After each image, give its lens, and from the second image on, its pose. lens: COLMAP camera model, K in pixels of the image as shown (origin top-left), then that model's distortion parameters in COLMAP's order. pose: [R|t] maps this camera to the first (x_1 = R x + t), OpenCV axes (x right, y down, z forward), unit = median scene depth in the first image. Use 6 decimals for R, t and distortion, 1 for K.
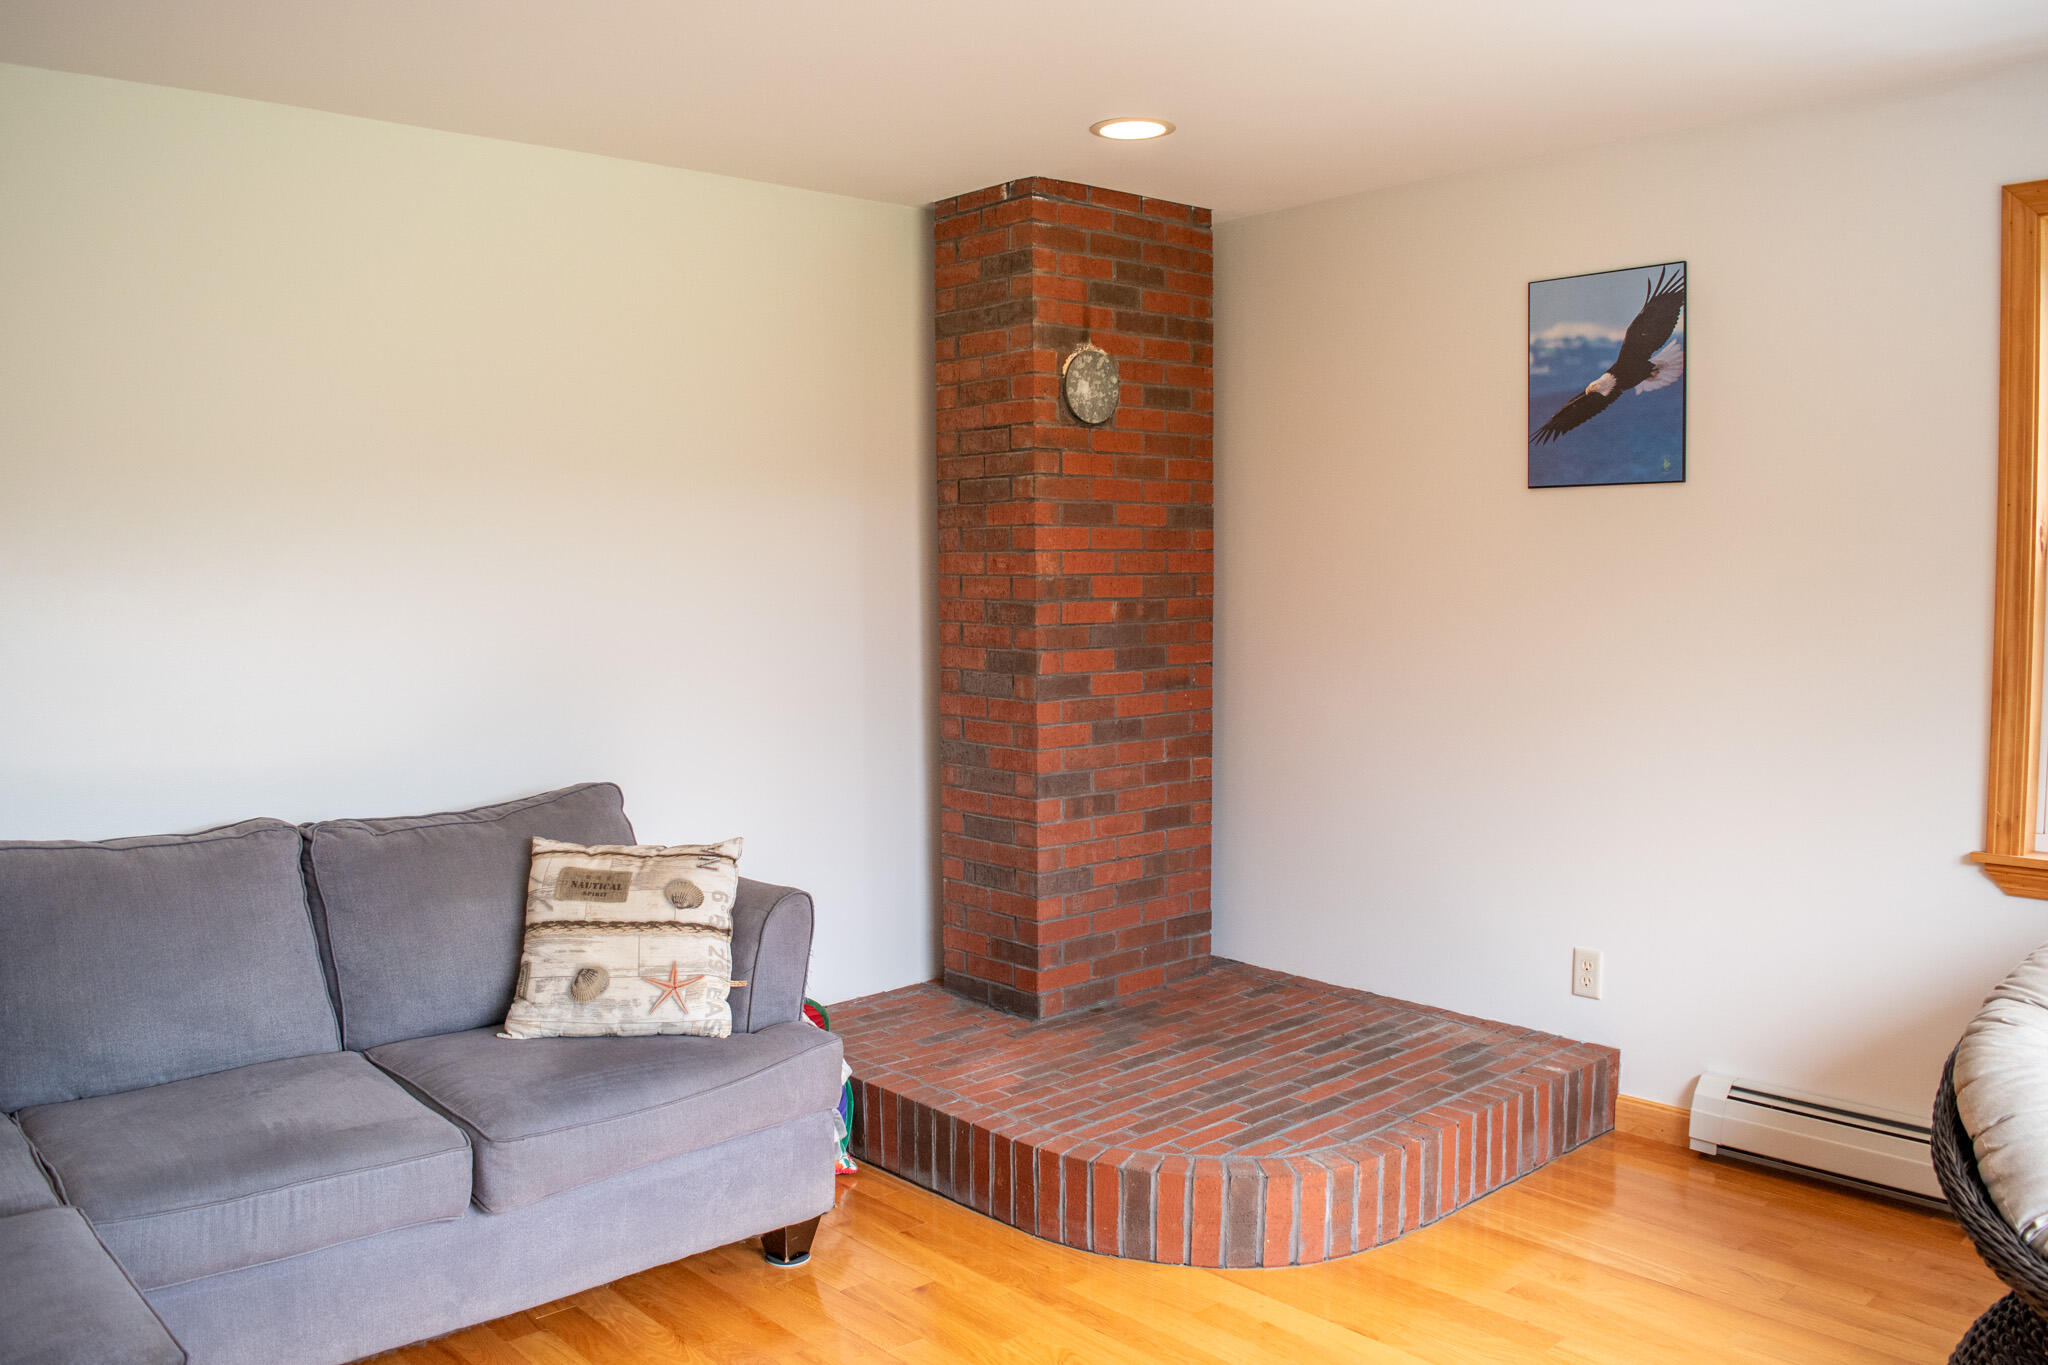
lens RADIAL K [[1612.4, 0, 1022.3], [0, 1612.4, 690.5], [0, 0, 1]] dist [-0.096393, 0.017218]
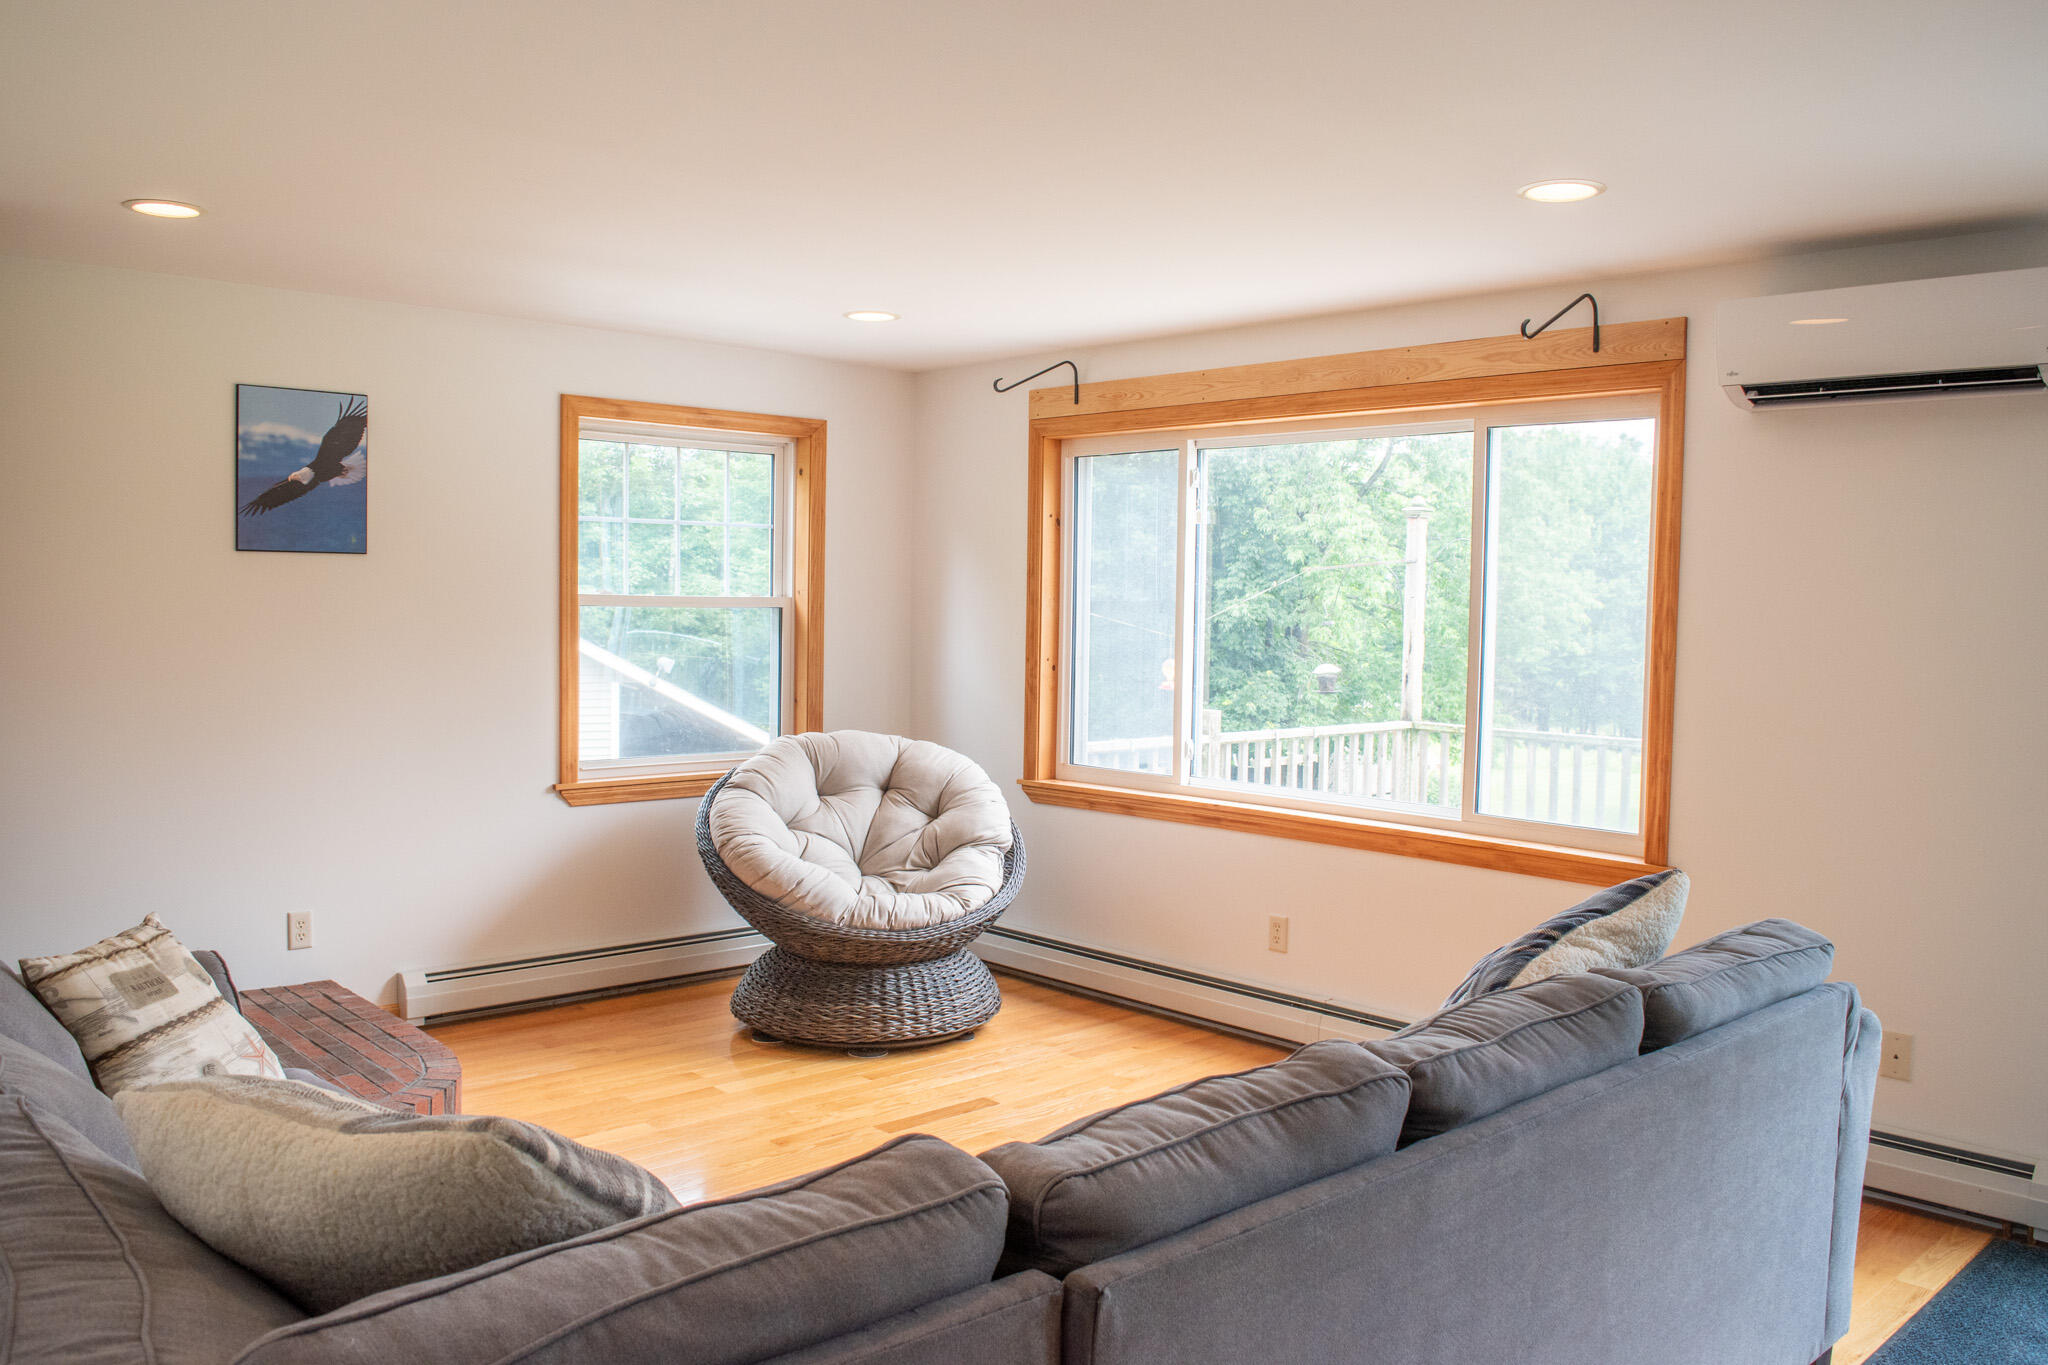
lens RADIAL K [[1612.4, 0, 1022.7], [0, 1612.4, 680.8], [0, 0, 1]] dist [-0.096393, 0.017218]
pose [[-0.022243, -0.042319, 0.998857, -0.976377], [0.058245, 0.997352, 0.043553, -0.047076], [-0.998054, 0.059147, -0.019720, 0.452721]]
